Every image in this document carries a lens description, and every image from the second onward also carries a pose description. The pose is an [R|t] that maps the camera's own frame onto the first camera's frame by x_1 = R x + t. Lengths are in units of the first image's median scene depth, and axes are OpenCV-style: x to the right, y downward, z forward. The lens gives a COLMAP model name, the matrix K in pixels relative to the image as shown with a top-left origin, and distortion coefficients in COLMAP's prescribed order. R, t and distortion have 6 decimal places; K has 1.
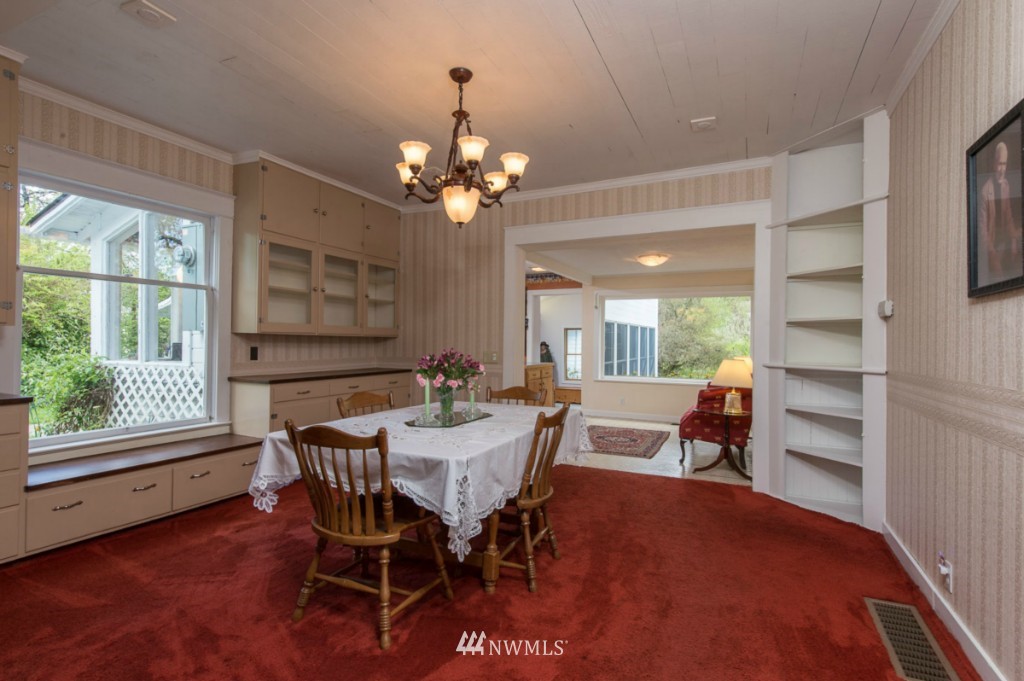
lens RADIAL K [[507.0, 0, 512.6], [0, 507.0, 342.7], [0, 0, 1]] dist [0.026768, -0.005278]
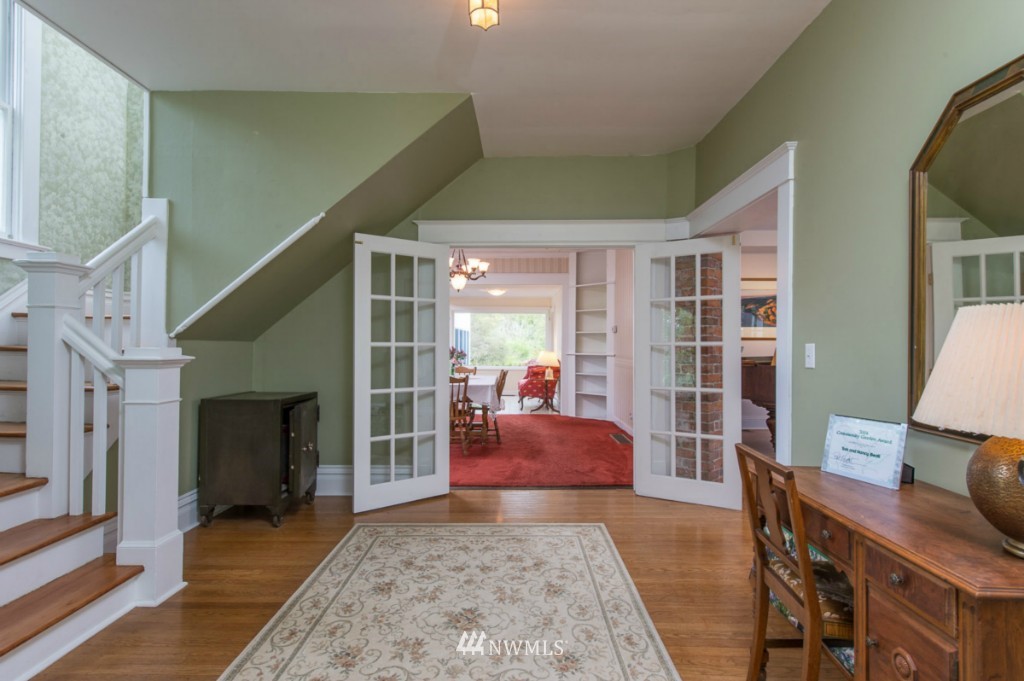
lens RADIAL K [[507.0, 0, 511.2], [0, 507.0, 339.8], [0, 0, 1]] dist [0.026768, -0.005278]
pose [[0.905224, 0.003582, 0.424920, -0.507407], [-0.001413, 0.999984, -0.005420, -0.000432], [-0.424933, 0.004306, 0.905215, -0.666323]]
